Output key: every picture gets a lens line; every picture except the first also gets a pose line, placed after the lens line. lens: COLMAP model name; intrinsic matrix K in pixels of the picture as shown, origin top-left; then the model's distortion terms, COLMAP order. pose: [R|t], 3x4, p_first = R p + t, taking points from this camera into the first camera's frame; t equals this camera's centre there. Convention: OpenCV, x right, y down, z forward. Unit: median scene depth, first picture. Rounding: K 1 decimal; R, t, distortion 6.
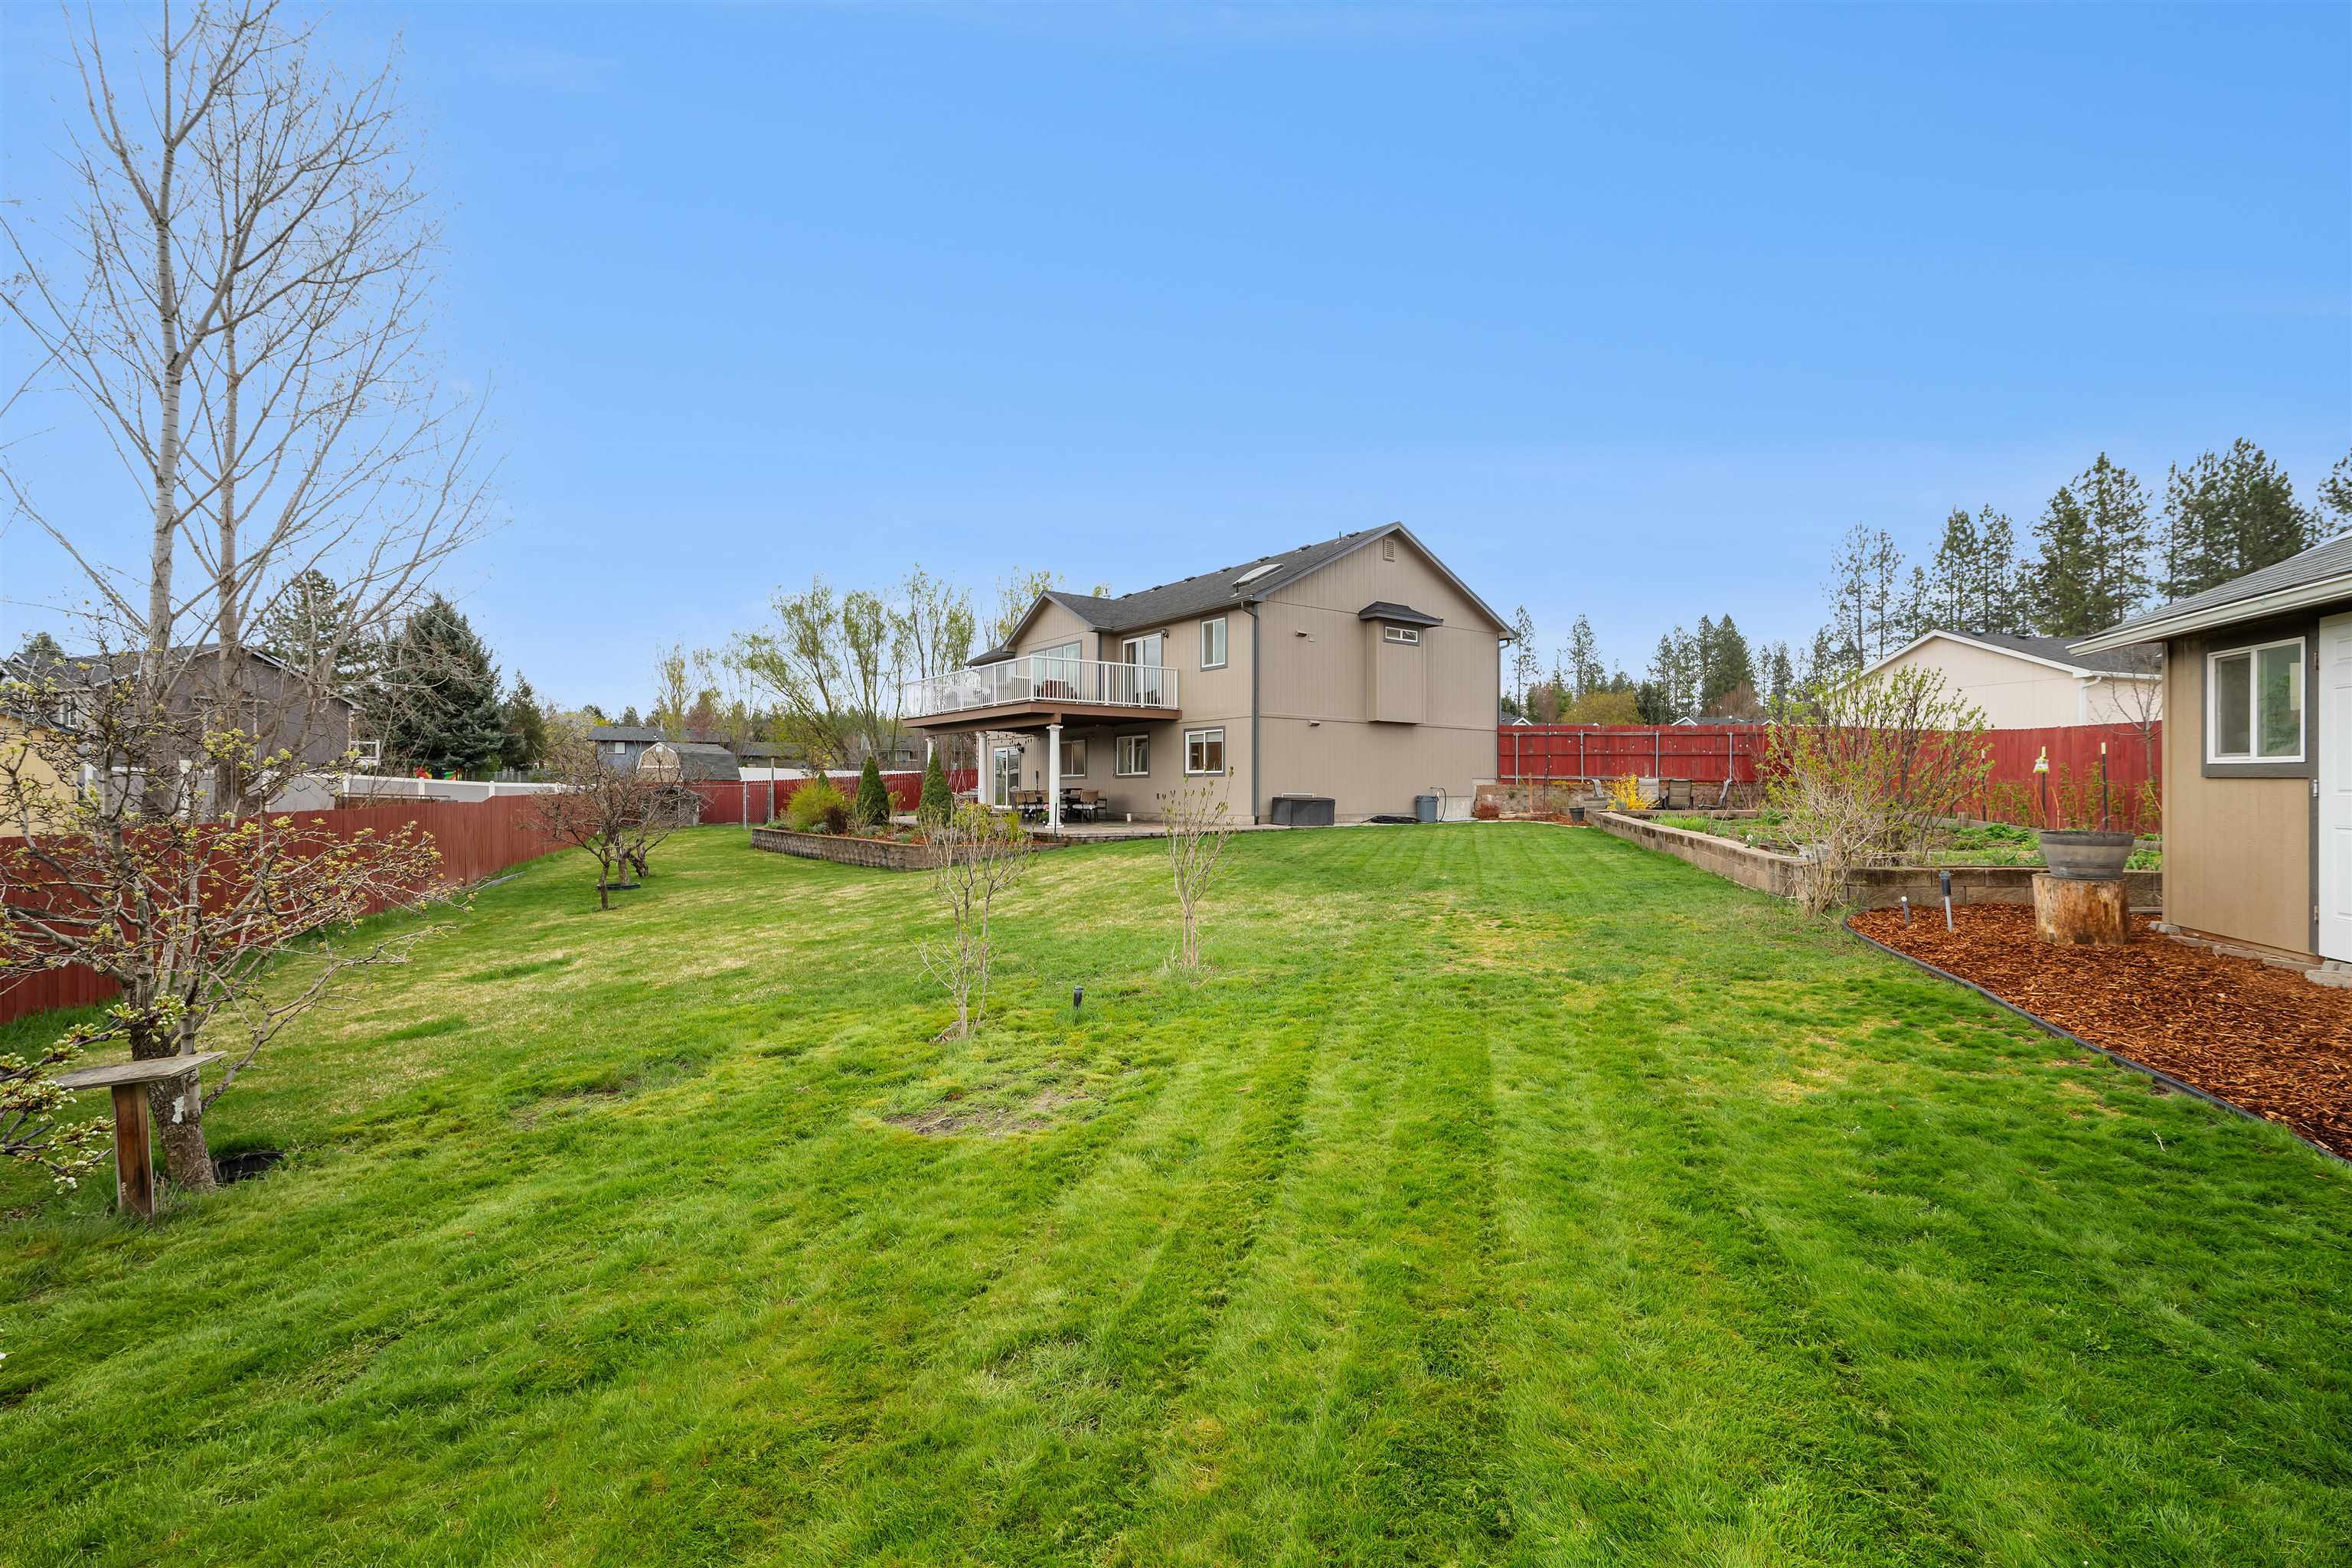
lens RADIAL K [[1049.8, 0, 1176.0], [0, 1049.8, 784.0], [0, 0, 1]] dist [-0.002722, -0.000469]
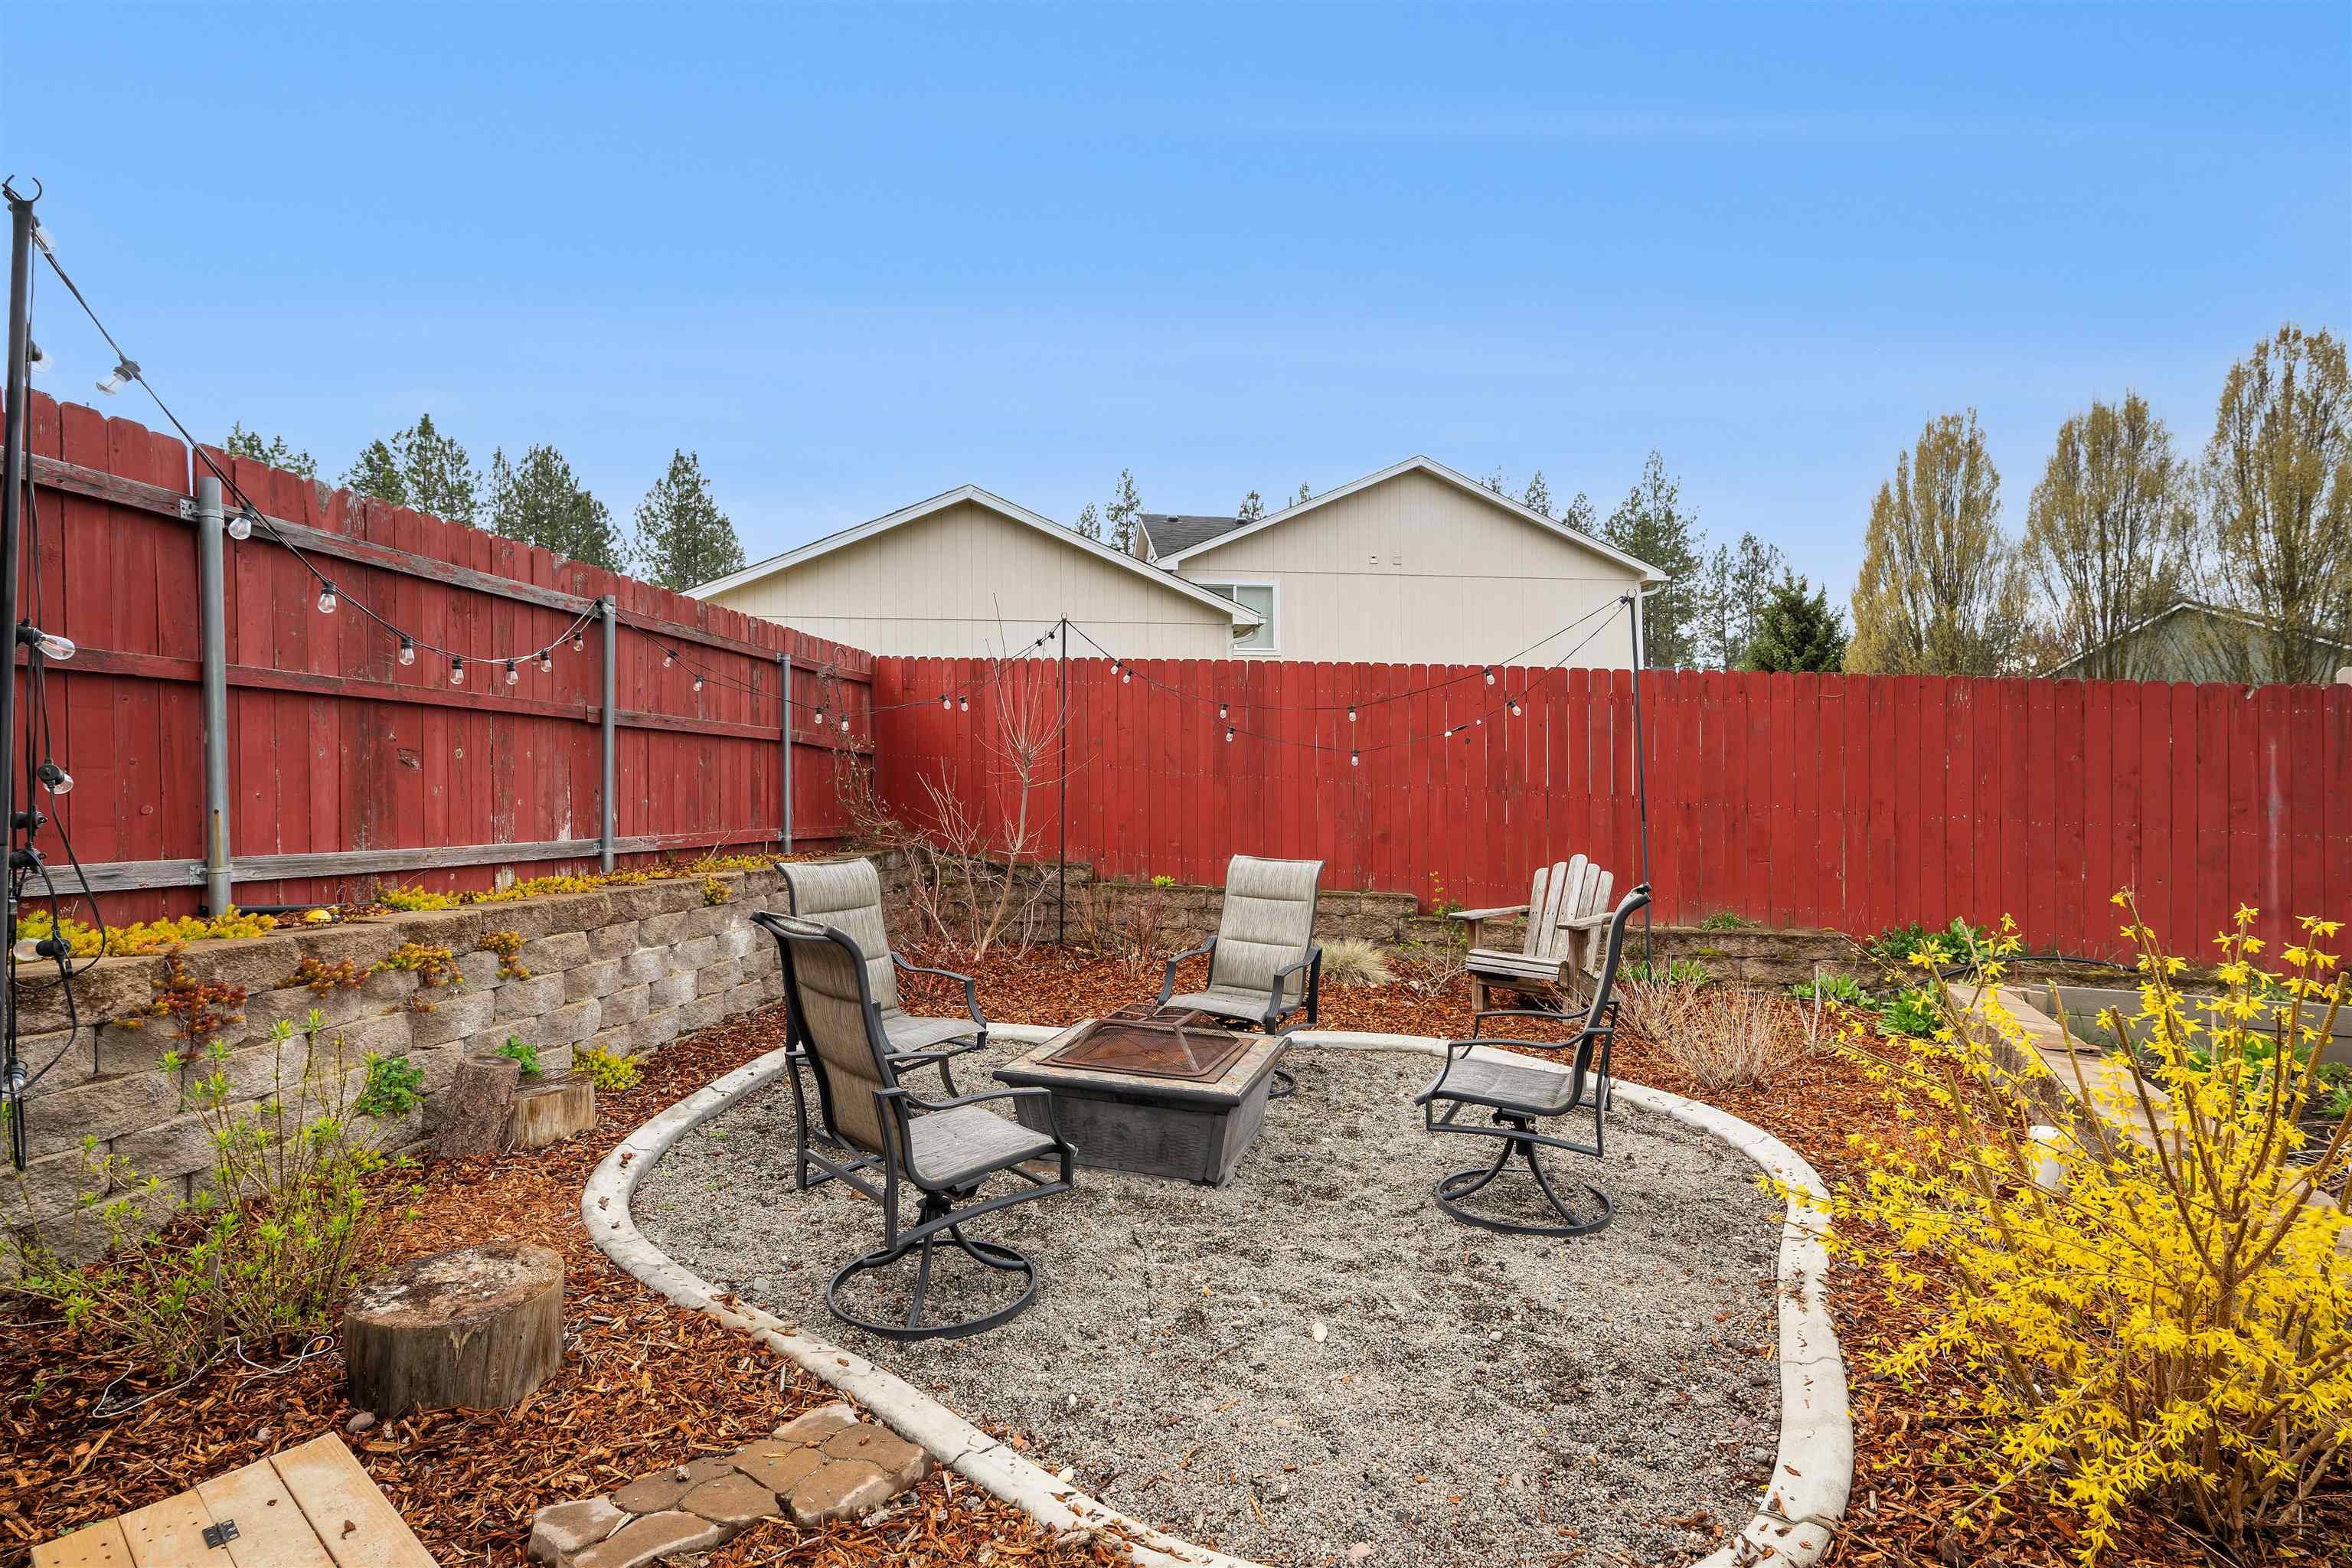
lens RADIAL K [[1086.2, 0, 1176.0], [0, 1086.2, 784.0], [0, 0, 1]] dist [0.003540, -0.000517]
pose [[0.137055, 0.005427, 0.990549, 0.089286], [0.002530, 0.999980, -0.005828, -0.004691], [-0.990560, 0.003305, 0.137038, 0.293073]]
